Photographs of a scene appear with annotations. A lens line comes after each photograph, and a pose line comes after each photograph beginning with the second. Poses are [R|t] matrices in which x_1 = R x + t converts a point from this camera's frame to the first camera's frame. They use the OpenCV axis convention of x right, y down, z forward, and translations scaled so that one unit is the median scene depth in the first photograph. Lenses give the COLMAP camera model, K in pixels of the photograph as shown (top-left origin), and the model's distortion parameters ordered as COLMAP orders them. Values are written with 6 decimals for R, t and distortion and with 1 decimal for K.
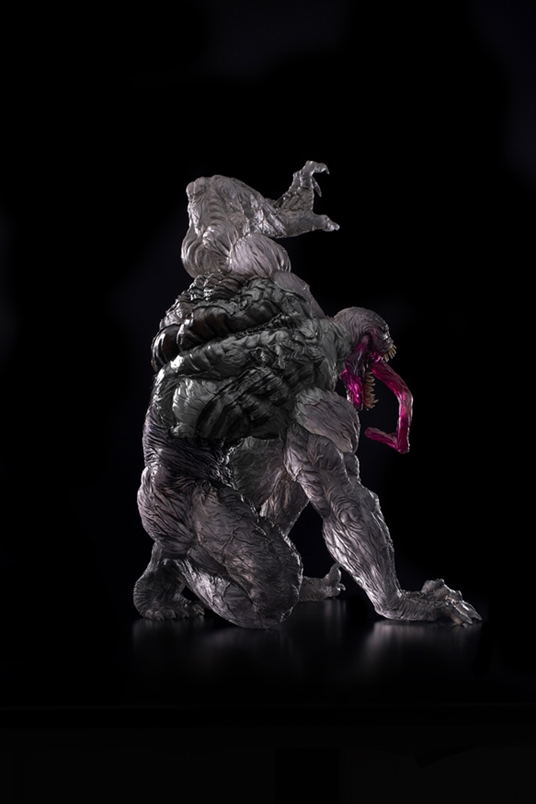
lens RADIAL K [[2470.3, 0, 265.9], [0, 2470.3, 406.6], [0, 0, 1]] dist [0.032554, 0.000000]
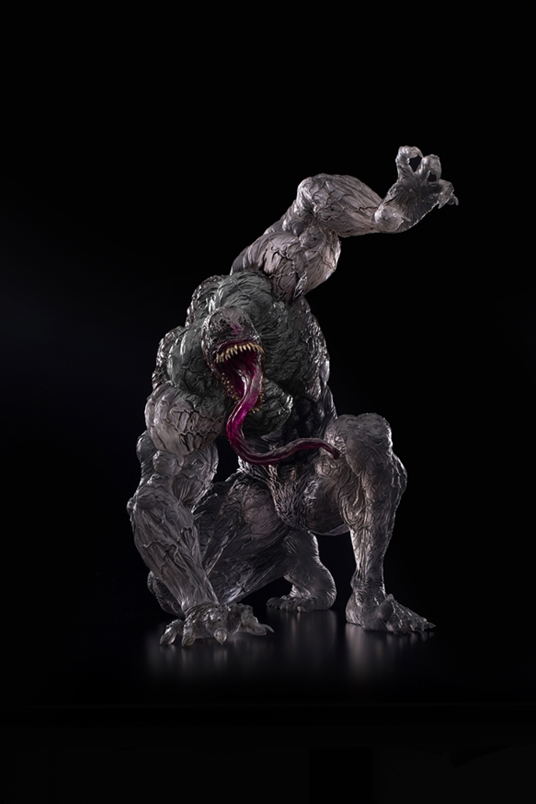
lens RADIAL K [[2470.3, 0, 230.2], [0, 2470.3, 388.8], [0, 0, 1]] dist [0.032554, 0.000000]
pose [[-0.240716, 0.024622, -0.970283, 0.993315], [-0.054313, 0.997770, 0.038794, -0.046291], [0.969075, 0.062037, -0.238842, 1.261729]]
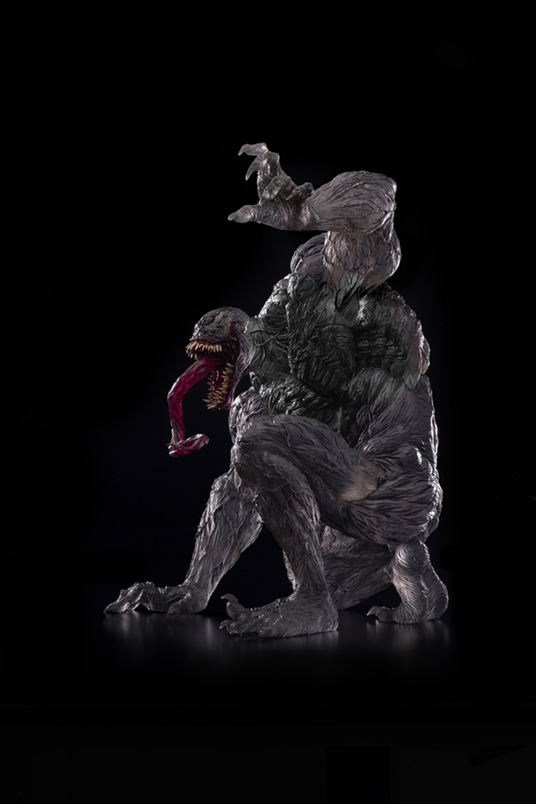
lens RADIAL K [[2470.3, 0, 270.1], [0, 2470.3, 403.2], [0, 0, 1]] dist [0.032554, 0.000000]
pose [[-0.998573, -0.005422, 0.053119, -0.036295], [-0.000764, 0.996181, 0.087311, -0.091557], [-0.053390, 0.087146, -0.994764, 2.061437]]
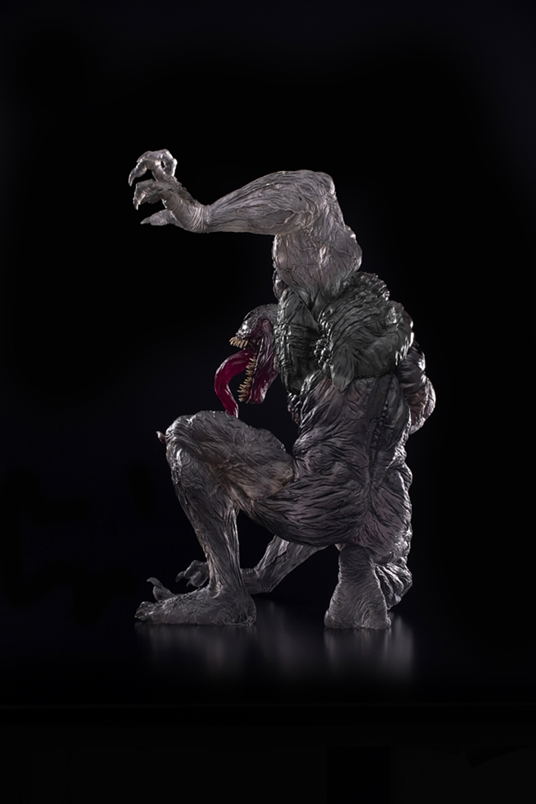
lens RADIAL K [[2470.3, 0, 269.0], [0, 2470.3, 402.7], [0, 0, 1]] dist [0.032554, 0.000000]
pose [[-0.568677, -0.050882, 0.820986, -0.840831], [0.038975, 0.995297, 0.088682, -0.093407], [-0.821637, 0.082429, -0.564019, 1.632083]]
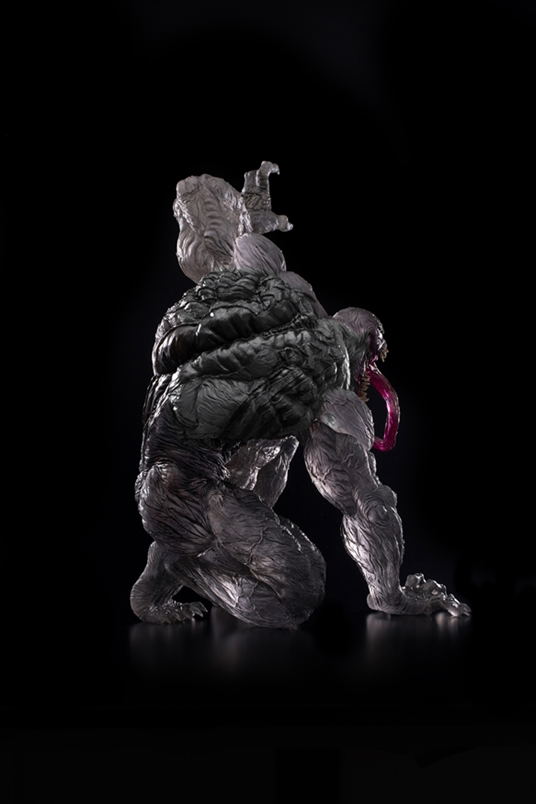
lens RADIAL K [[2470.3, 0, 271.6], [0, 2470.3, 406.9], [0, 0, 1]] dist [0.032554, 0.000000]
pose [[0.953172, -0.009845, 0.302269, -0.309067], [0.009075, 0.999951, 0.003952, -0.003870], [-0.302293, -0.001024, 0.953215, 0.046769]]
